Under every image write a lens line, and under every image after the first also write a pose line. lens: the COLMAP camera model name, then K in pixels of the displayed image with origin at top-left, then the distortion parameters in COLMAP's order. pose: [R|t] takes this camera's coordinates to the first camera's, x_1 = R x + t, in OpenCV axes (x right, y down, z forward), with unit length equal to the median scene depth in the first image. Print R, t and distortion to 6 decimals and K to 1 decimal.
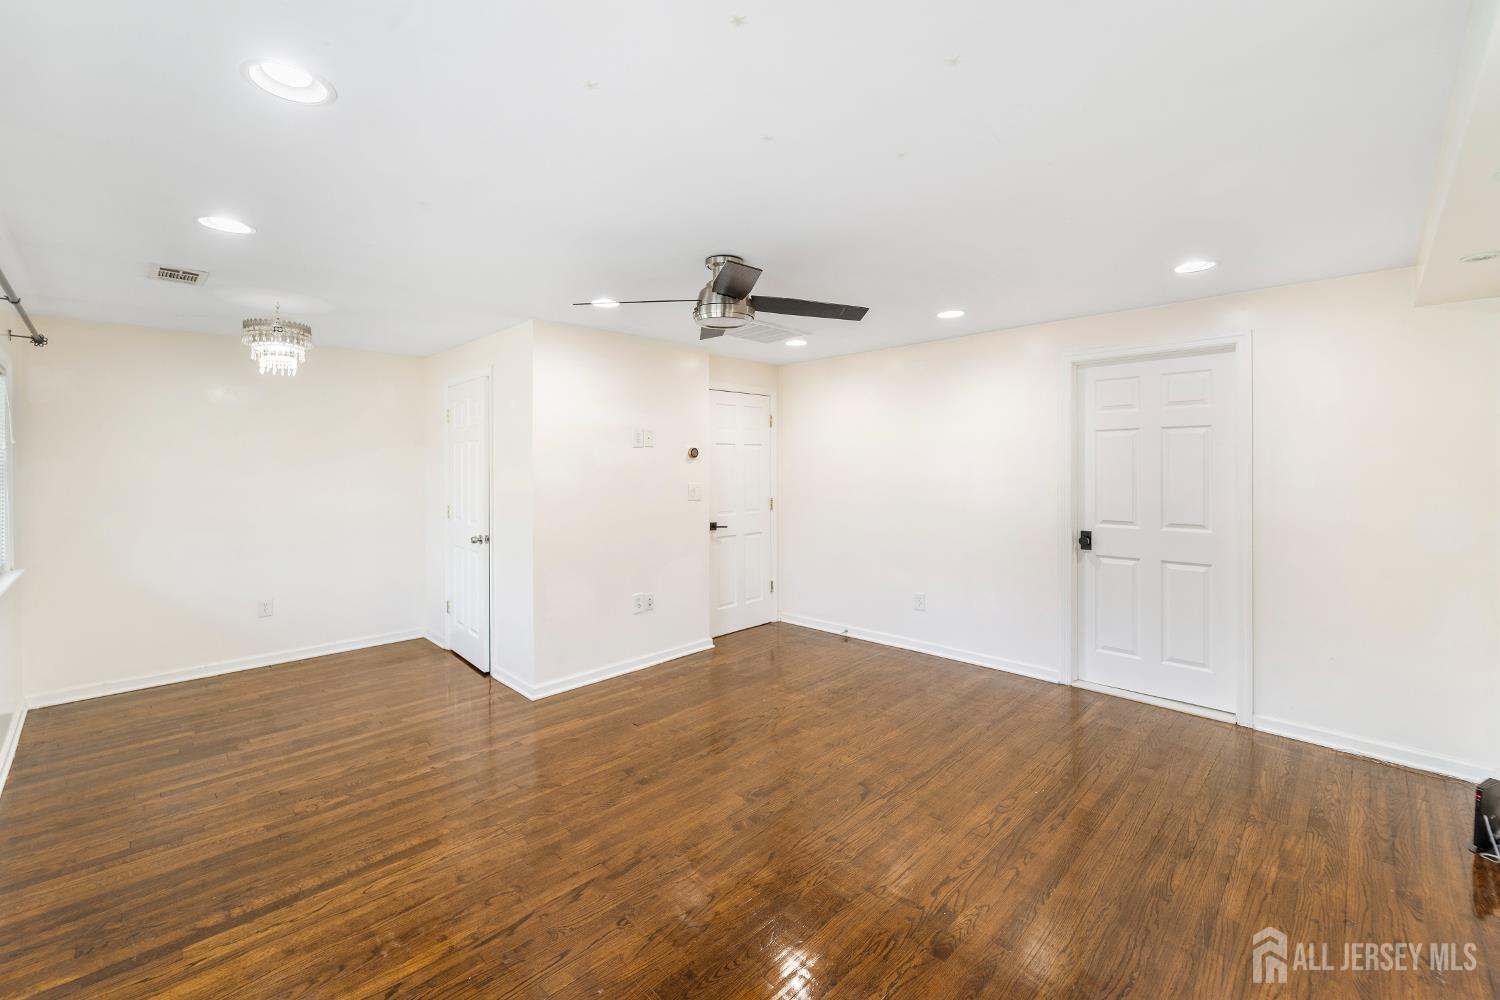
lens RADIAL K [[625.6, 0, 743.8], [0, 625.6, 486.1], [0, 0, 1]] dist [0.001807, -0.000361]
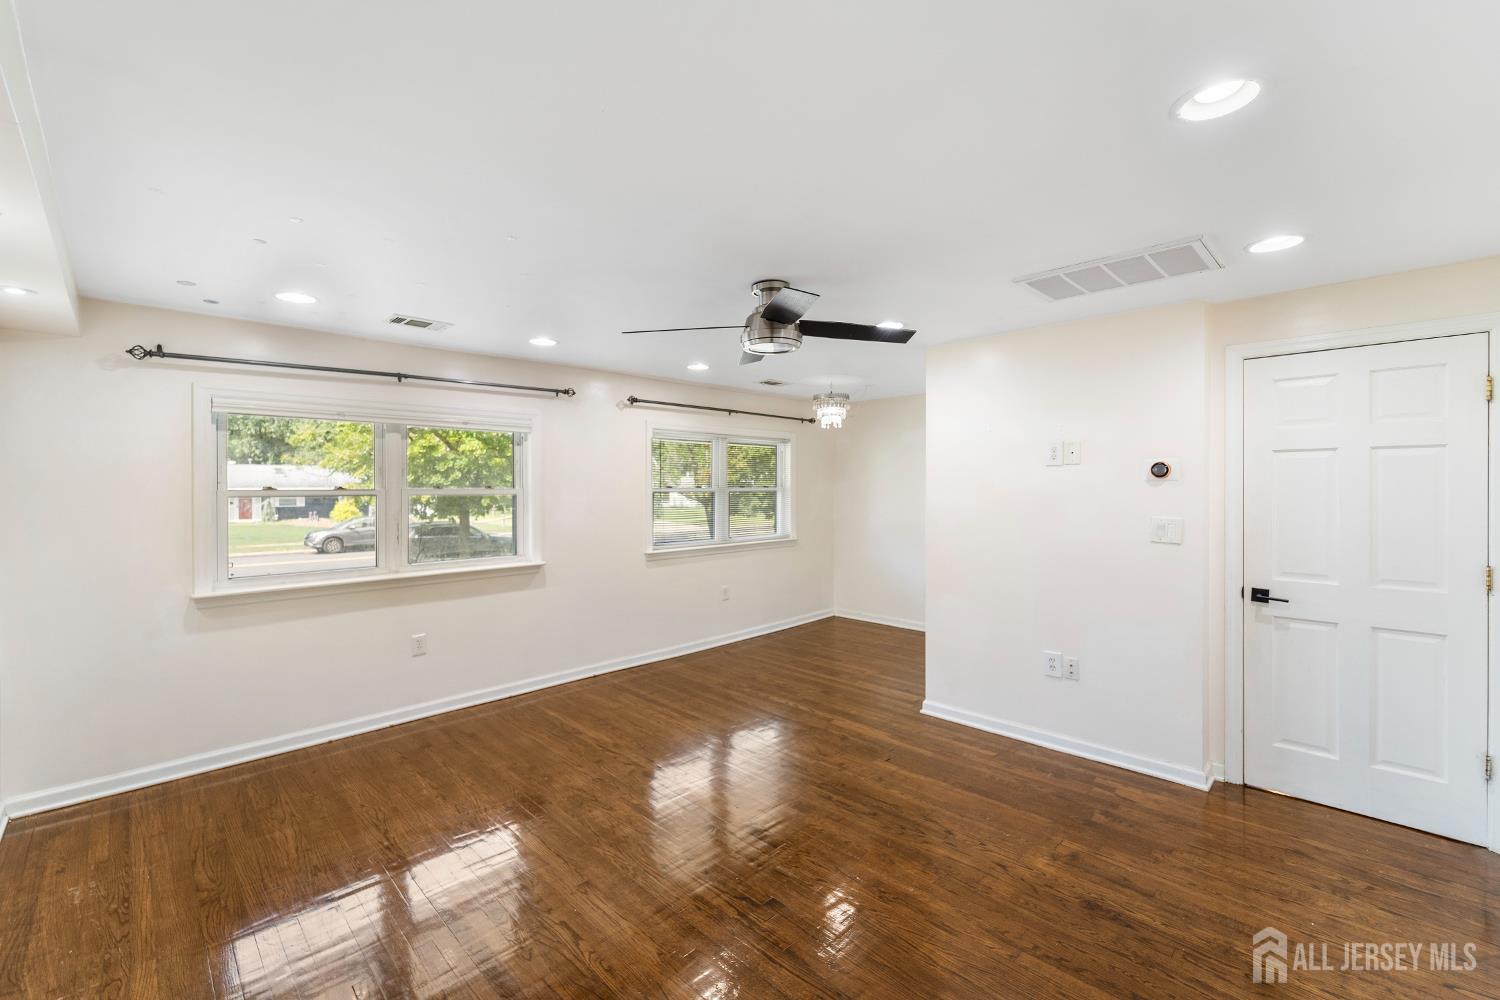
lens RADIAL K [[625.6, 0, 743.8], [0, 625.6, 486.1], [0, 0, 1]] dist [0.001807, -0.000361]
pose [[-0.010101, 0.005102, -0.999936, 0.764082], [-0.028892, 0.999568, 0.005392, -0.036632], [0.999531, 0.028945, -0.009949, 0.752419]]
